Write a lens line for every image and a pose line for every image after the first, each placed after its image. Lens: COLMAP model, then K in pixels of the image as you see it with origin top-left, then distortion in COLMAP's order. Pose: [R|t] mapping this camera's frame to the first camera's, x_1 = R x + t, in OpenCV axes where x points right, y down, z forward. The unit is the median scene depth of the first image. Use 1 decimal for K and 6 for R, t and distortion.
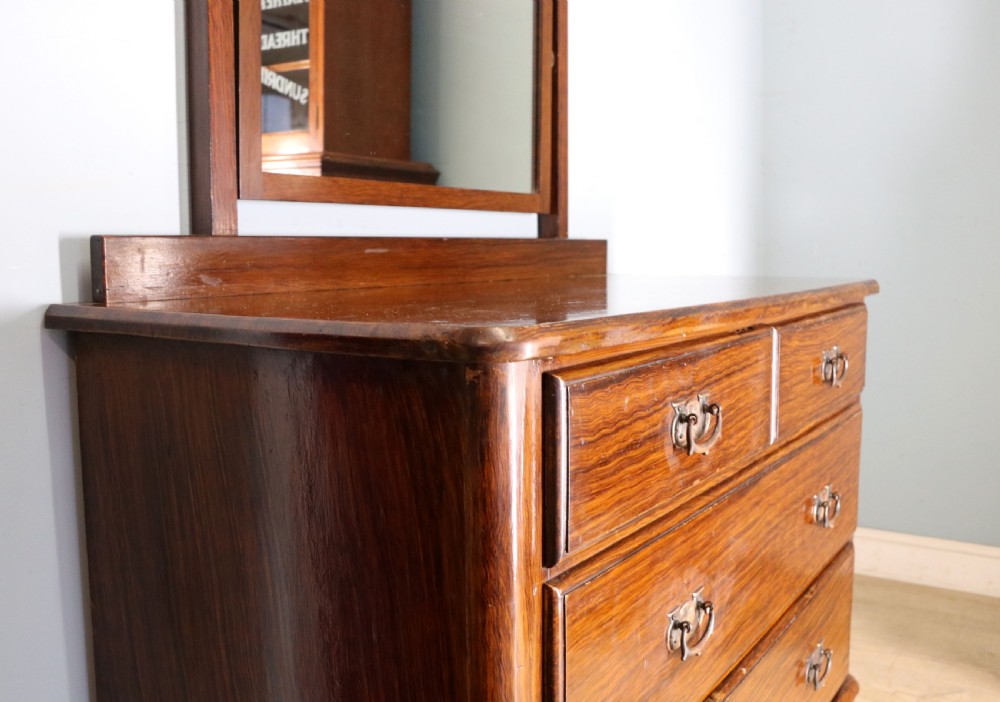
lens RADIAL K [[925.8, 0, 518.6], [0, 925.8, 367.6], [0, 0, 1]] dist [-0.082050, 0.000000]
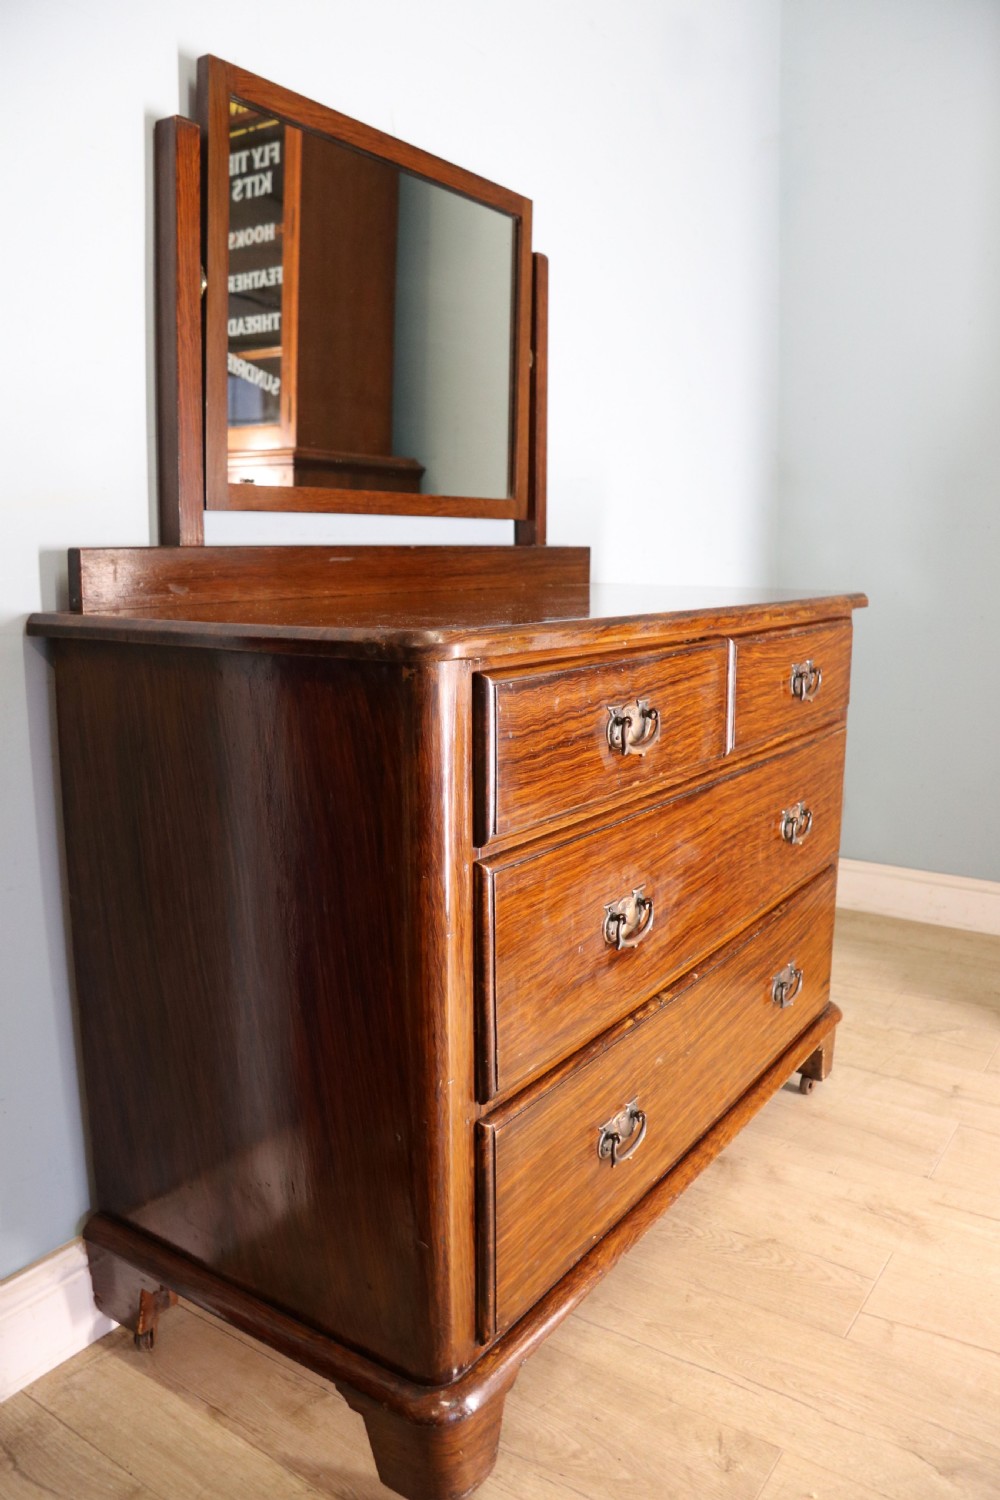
lens RADIAL K [[1098.0, 0, 504.0], [0, 1098.0, 740.3], [0, 0, 1]] dist [-0.148892, 0.058493]
pose [[0.999653, 0.009644, -0.024529, 0.070899], [-0.008581, 0.999036, 0.043058, 0.021964], [0.024920, -0.042832, 0.998771, -0.242997]]
